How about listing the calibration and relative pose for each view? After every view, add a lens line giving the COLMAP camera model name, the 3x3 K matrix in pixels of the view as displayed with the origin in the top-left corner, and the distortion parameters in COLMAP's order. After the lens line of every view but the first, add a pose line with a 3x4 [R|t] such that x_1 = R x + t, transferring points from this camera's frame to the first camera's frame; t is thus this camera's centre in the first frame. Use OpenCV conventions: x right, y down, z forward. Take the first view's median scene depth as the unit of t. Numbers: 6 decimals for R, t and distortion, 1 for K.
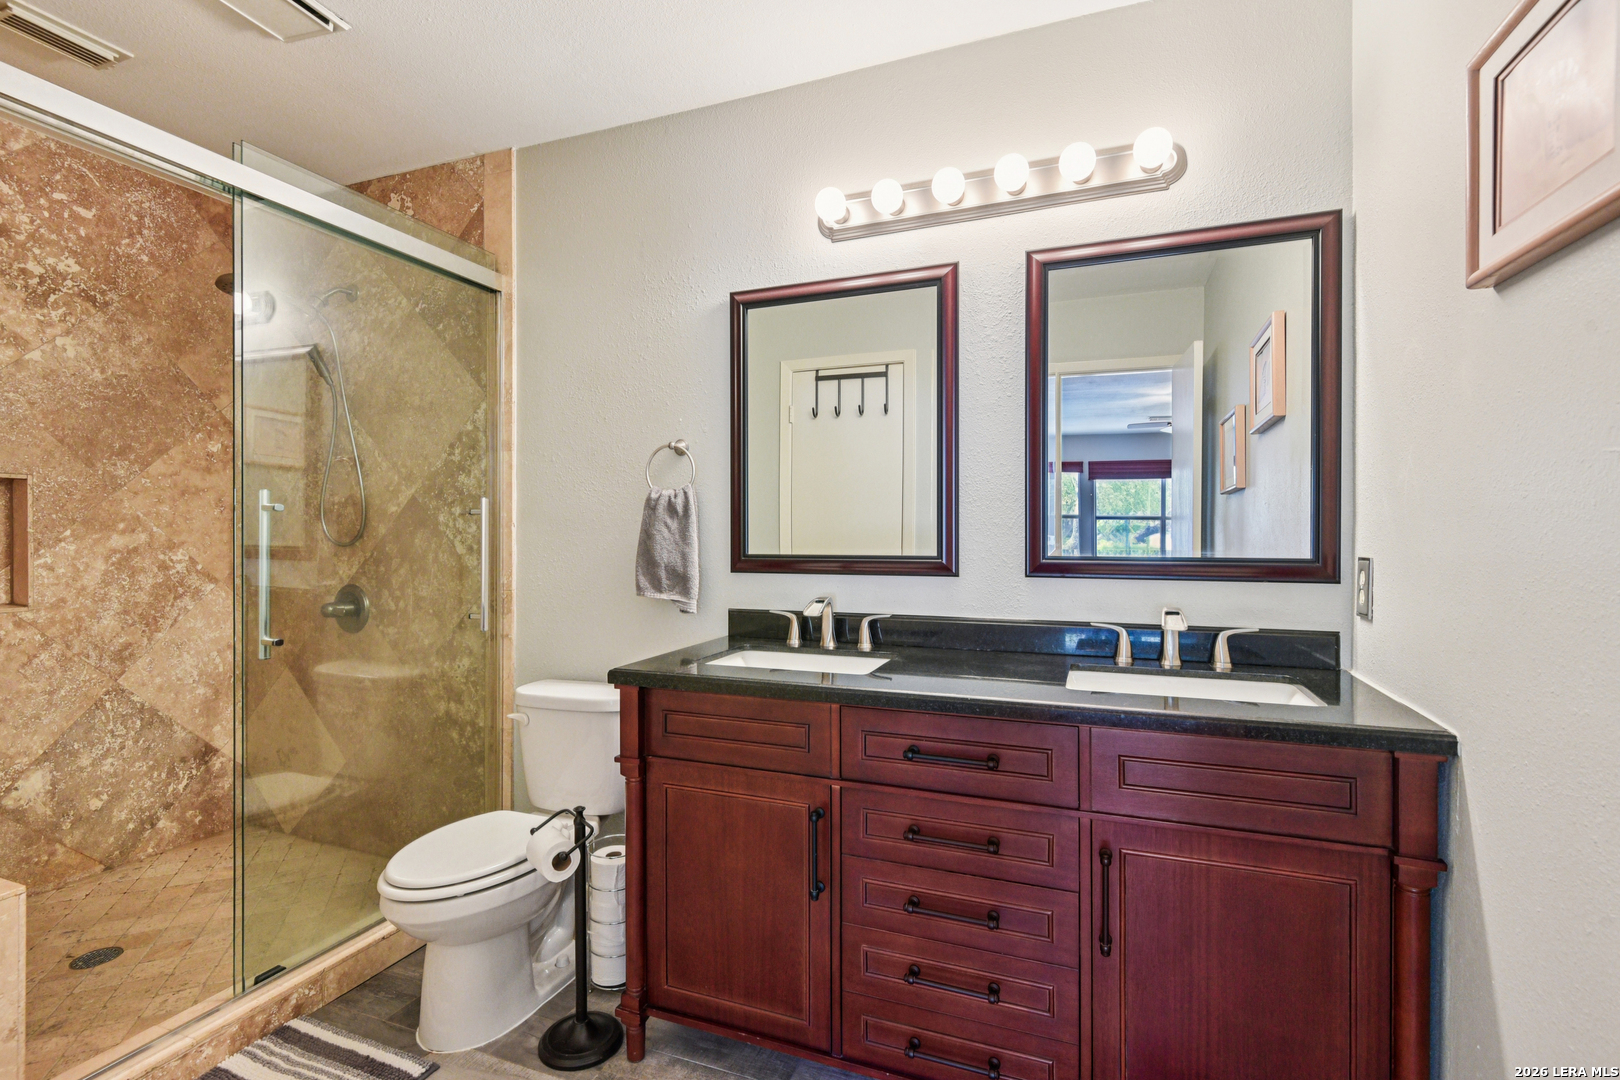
lens RADIAL K [[752.5, 0, 805.3], [0, 752.5, 539.3], [0, 0, 1]] dist [0.013430, -0.004825]
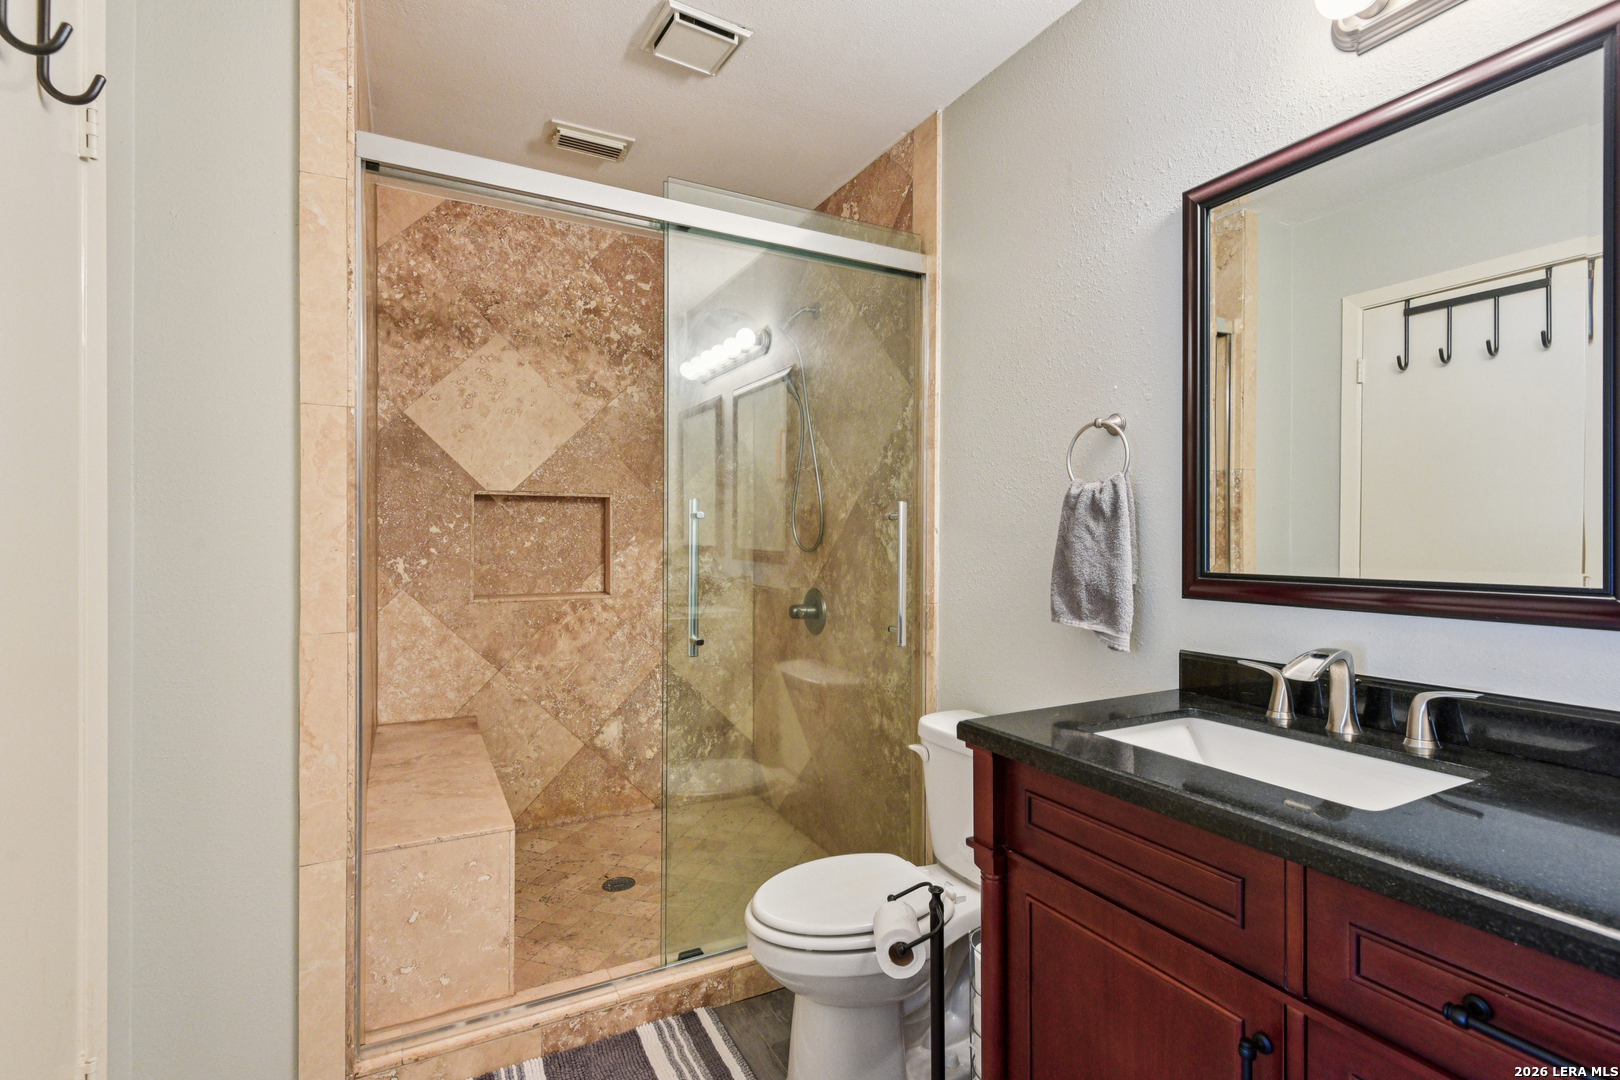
lens RADIAL K [[752.5, 0, 811.8], [0, 752.5, 539.1], [0, 0, 1]] dist [0.013430, -0.004825]
pose [[0.762561, 0.002617, -0.646911, 0.086716], [-0.008367, 0.999948, -0.005817, -0.003001], [0.646862, 0.009849, 0.762544, 0.242249]]
